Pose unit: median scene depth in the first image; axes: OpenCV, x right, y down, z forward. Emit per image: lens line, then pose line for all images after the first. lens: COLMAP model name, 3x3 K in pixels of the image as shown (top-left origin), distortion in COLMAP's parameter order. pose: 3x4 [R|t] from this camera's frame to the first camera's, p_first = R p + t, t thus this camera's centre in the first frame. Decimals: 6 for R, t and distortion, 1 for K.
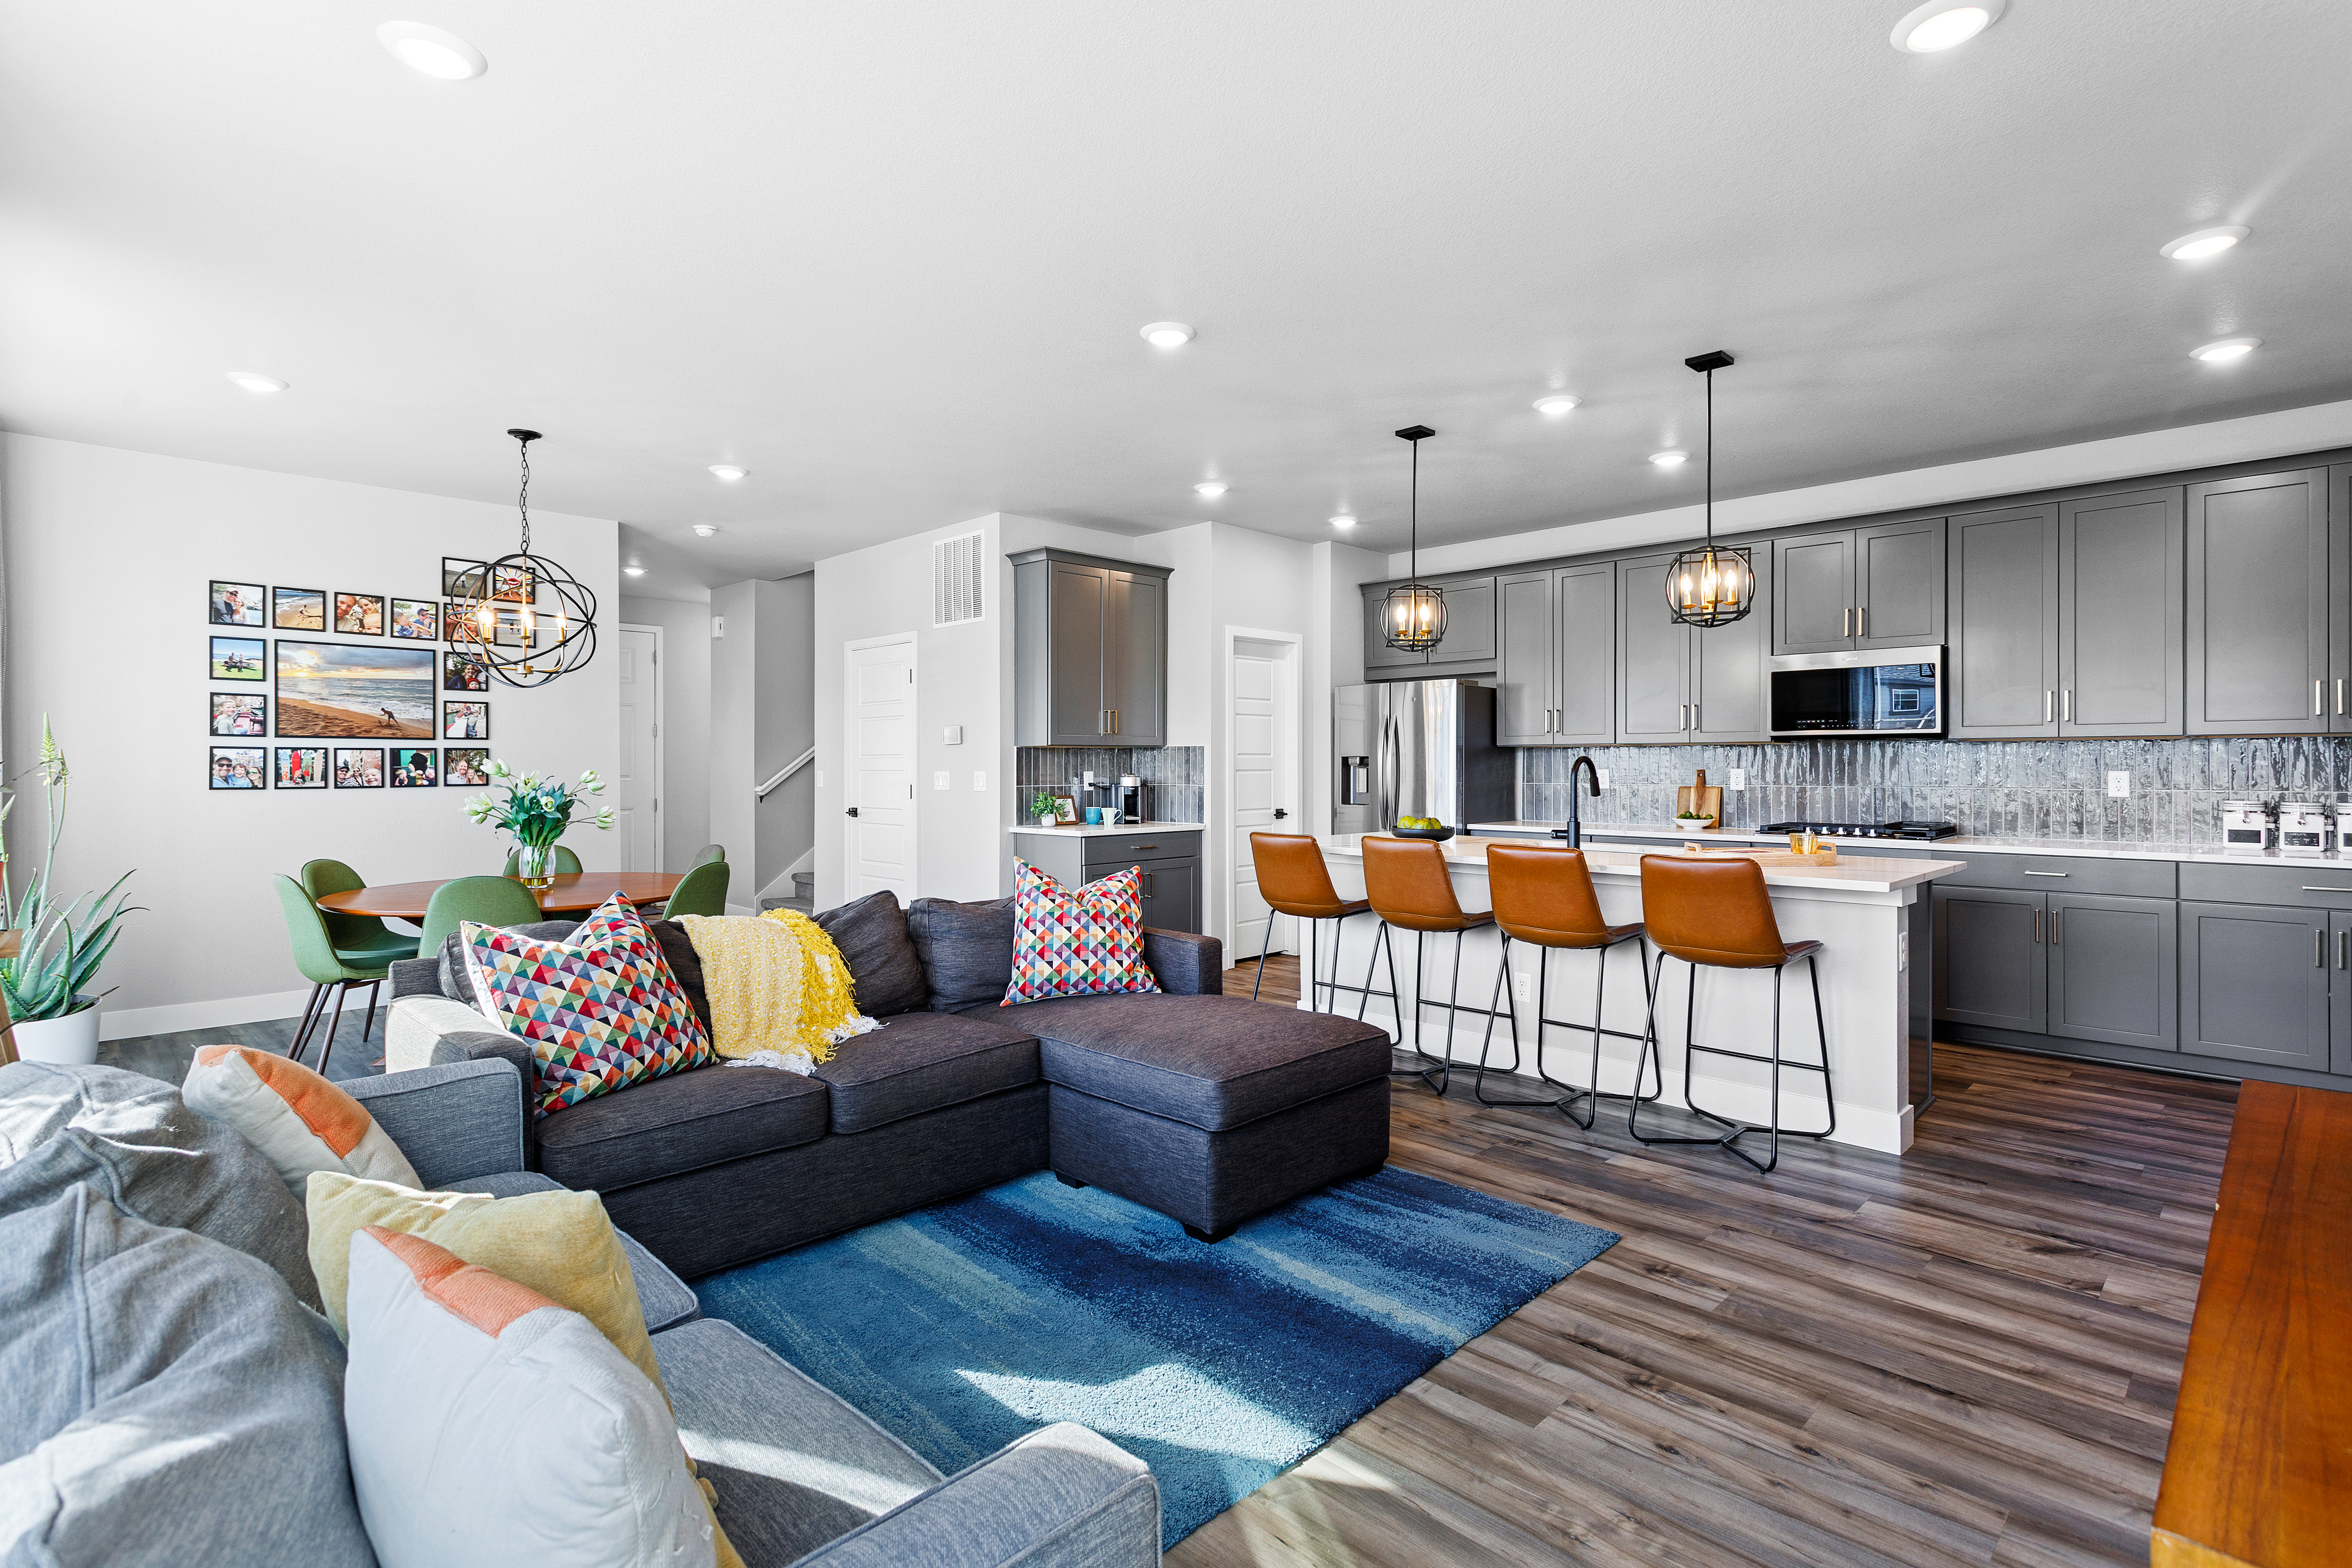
lens RADIAL K [[1124.7, 0, 1169.5], [0, 1124.7, 758.5], [0, 0, 1]] dist [-0.000248, 0.003025]
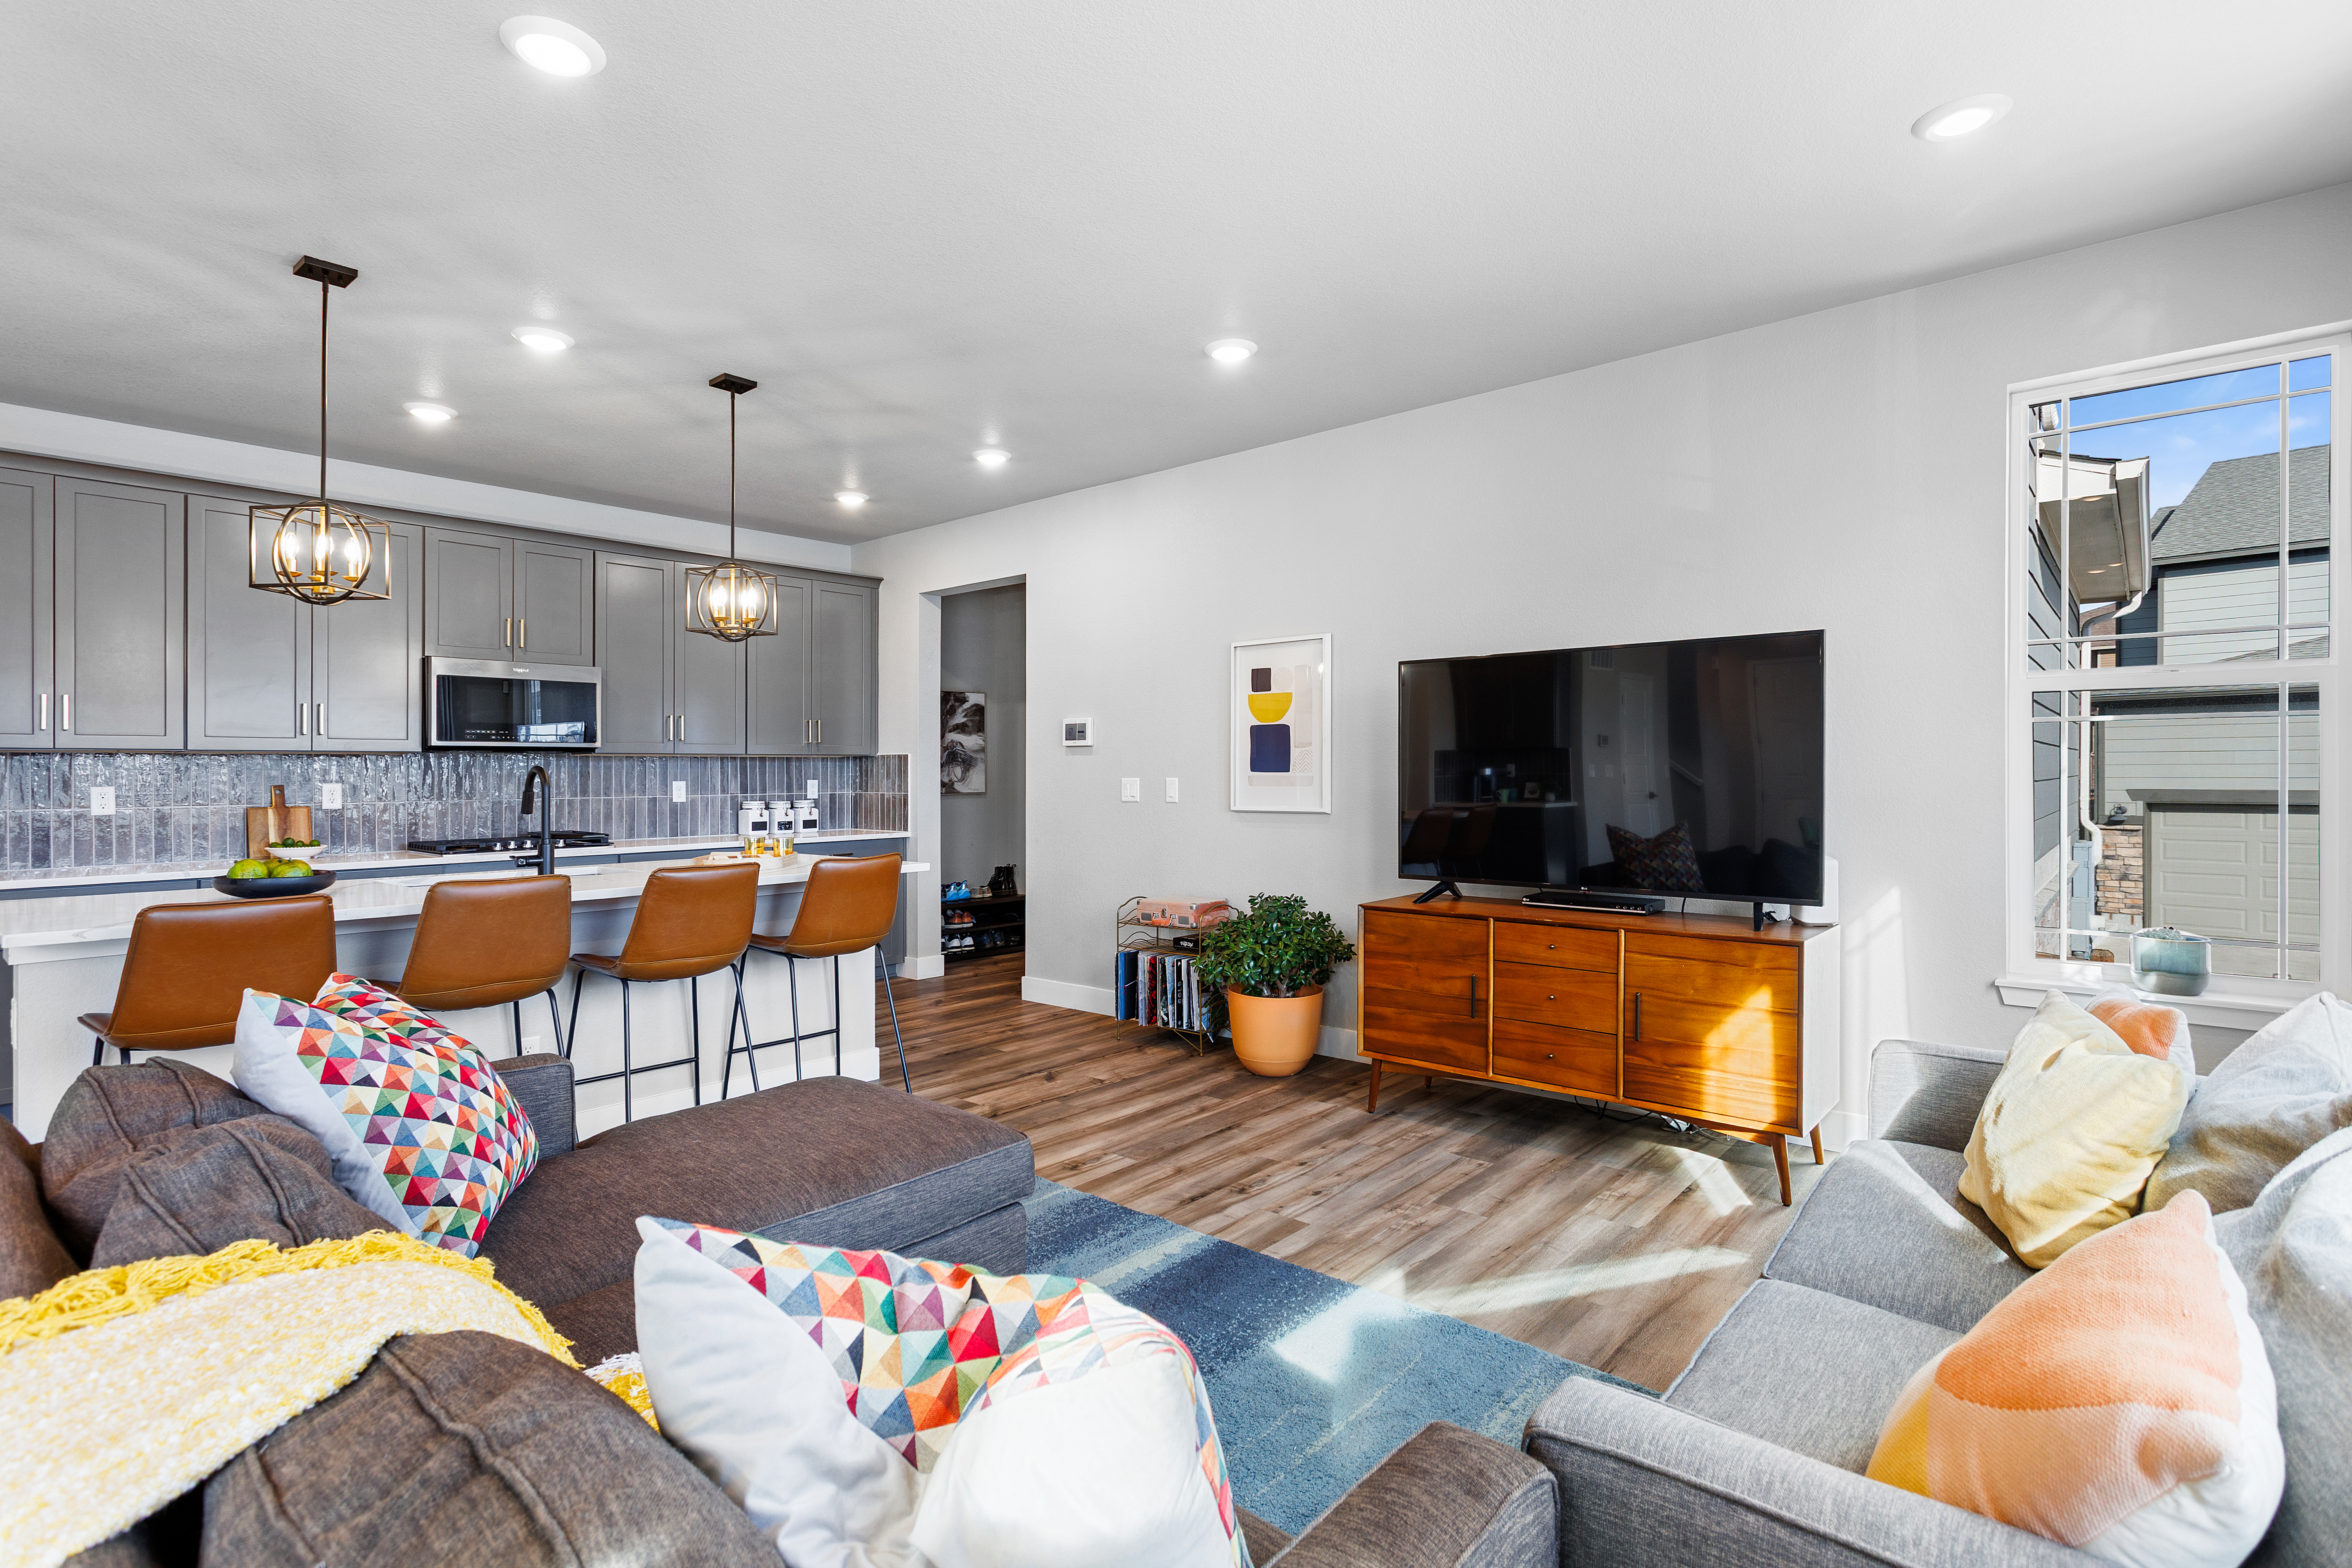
lens RADIAL K [[1124.7, 0, 1186.5], [0, 1124.7, 774.6], [0, 0, 1]] dist [-0.000248, 0.003025]
pose [[-0.084393, -0.000828, 0.996432, -0.449941], [0.000703, 0.999999, 0.000890, 0.002597], [-0.996432, 0.000775, -0.084392, 0.513403]]
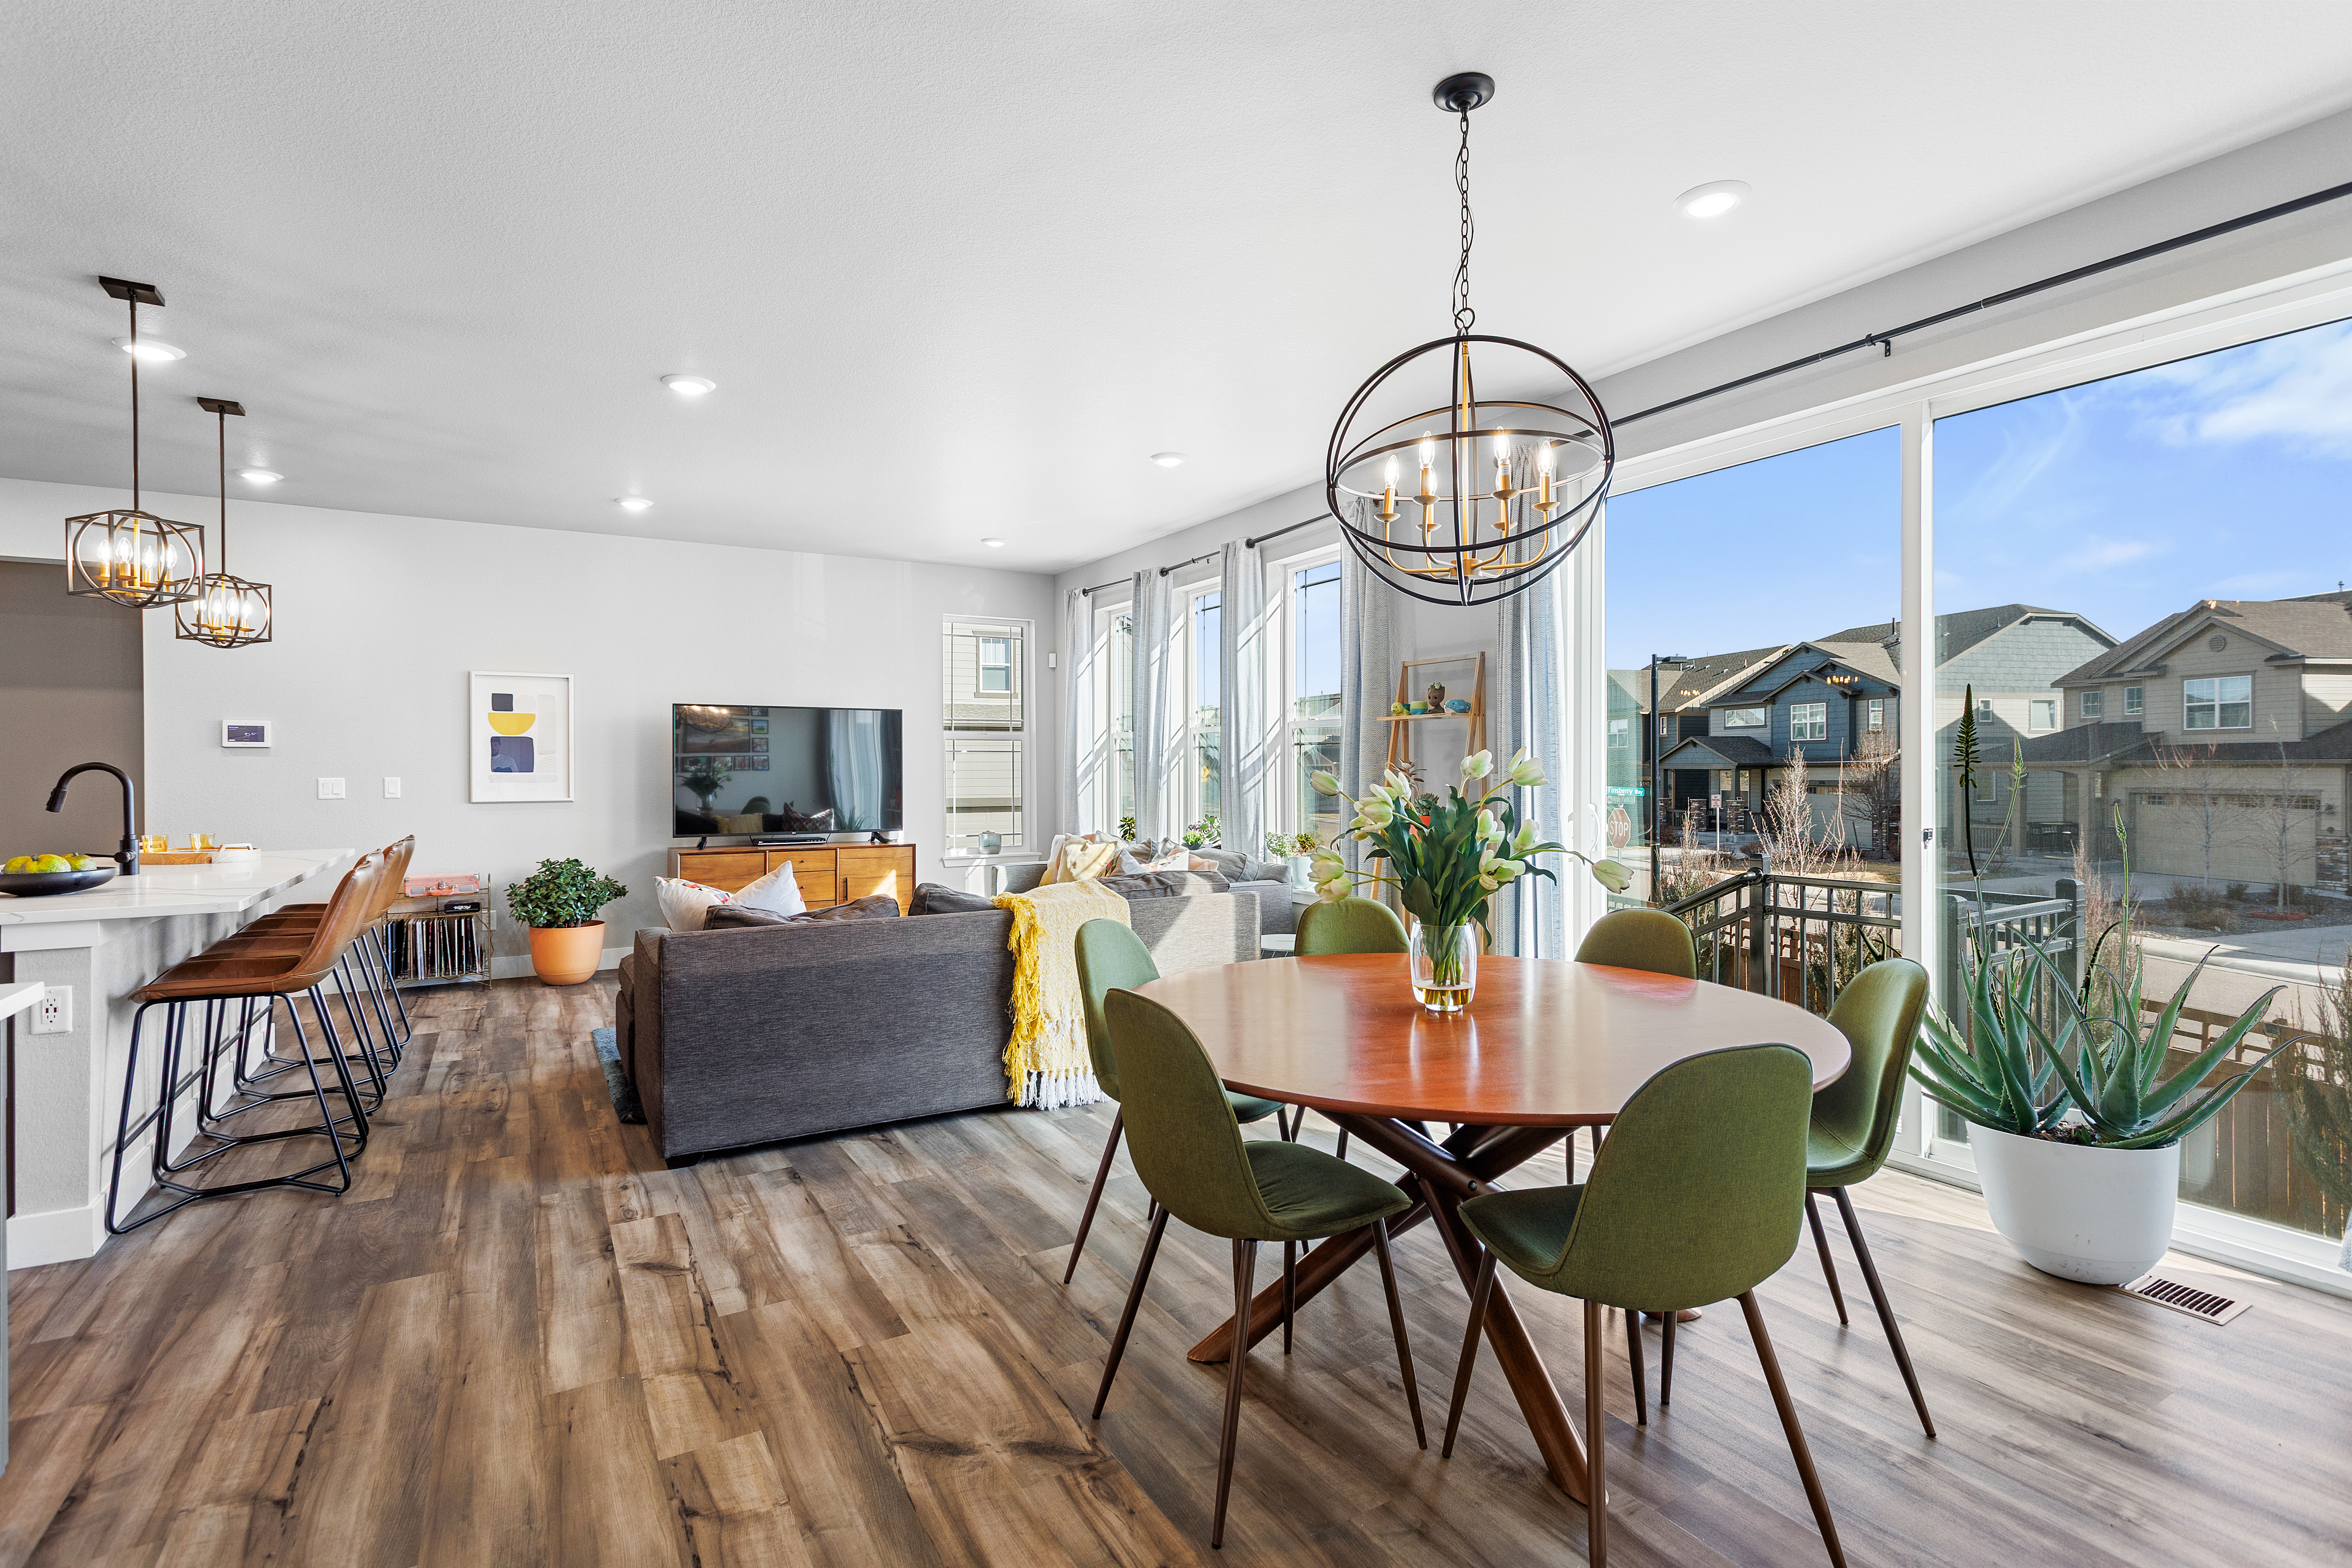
lens RADIAL K [[1124.7, 0, 1181.3], [0, 1124.7, 775.3], [0, 0, 1]] dist [-0.000248, 0.003025]
pose [[-0.971532, 0.004697, 0.236863, -0.530850], [0.004671, 0.999989, -0.000673, 0.009180], [-0.236864, 0.000452, -0.971543, 1.418413]]
